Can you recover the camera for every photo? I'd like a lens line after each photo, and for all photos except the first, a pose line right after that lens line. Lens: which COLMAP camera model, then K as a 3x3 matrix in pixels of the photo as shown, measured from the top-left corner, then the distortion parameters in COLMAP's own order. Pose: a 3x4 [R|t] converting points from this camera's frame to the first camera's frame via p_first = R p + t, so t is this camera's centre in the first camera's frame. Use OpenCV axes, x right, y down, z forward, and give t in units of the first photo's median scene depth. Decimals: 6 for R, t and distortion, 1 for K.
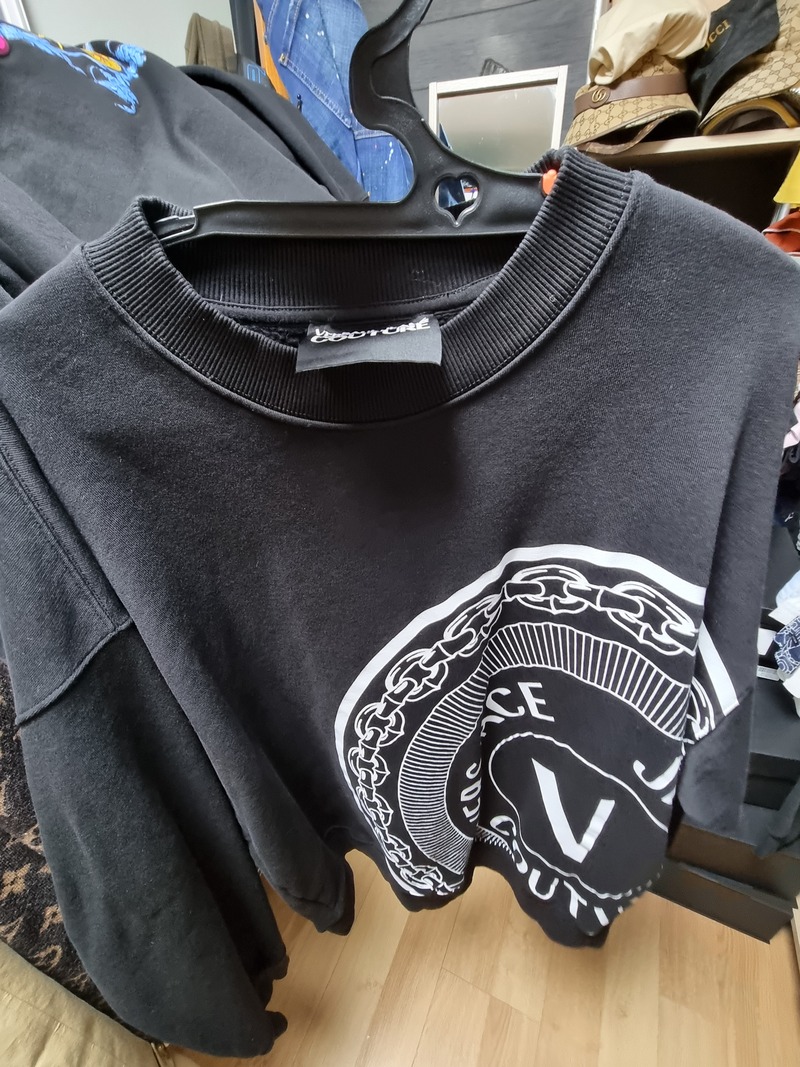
lens RADIAL K [[444.1, 0, 400.0], [0, 444.1, 533.5], [0, 0, 1]] dist [-0.014736, -0.000432]
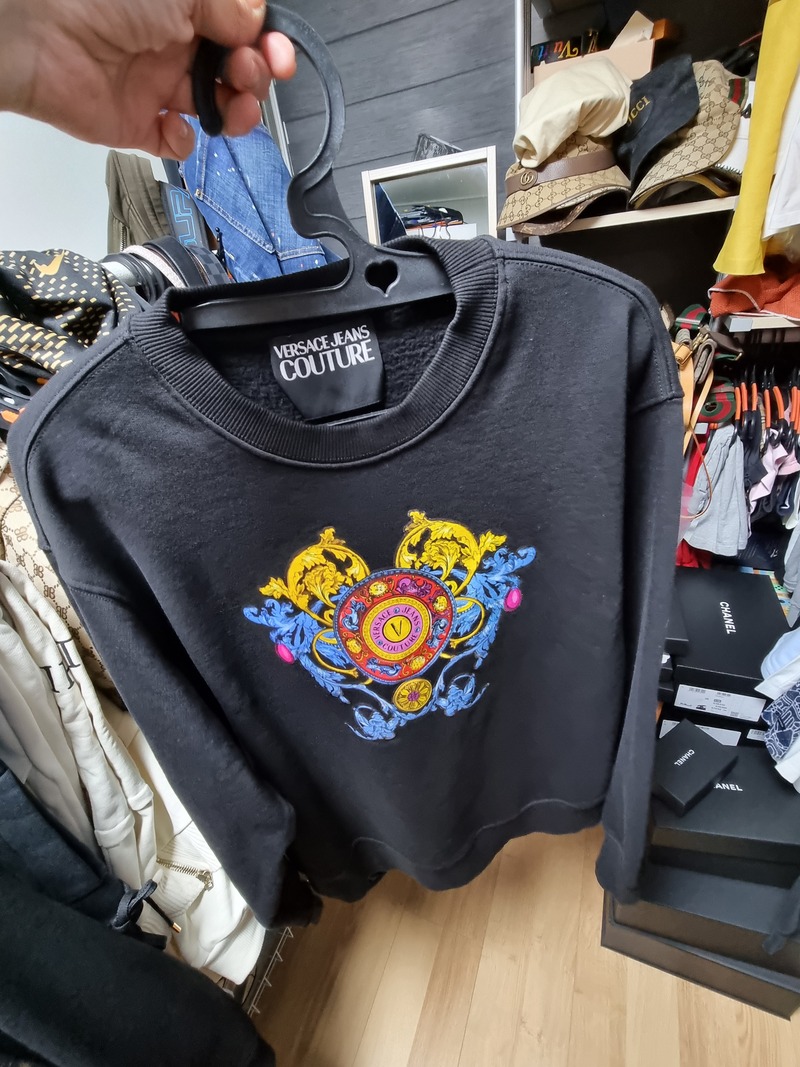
lens RADIAL K [[444.1, 0, 400.0], [0, 444.1, 533.5], [0, 0, 1]] dist [-0.014736, -0.000432]
pose [[0.995932, -0.089665, -0.008917, 0.112743], [0.089426, 0.995697, -0.024320, -0.215150], [0.011059, 0.023424, 0.999664, 0.015648]]
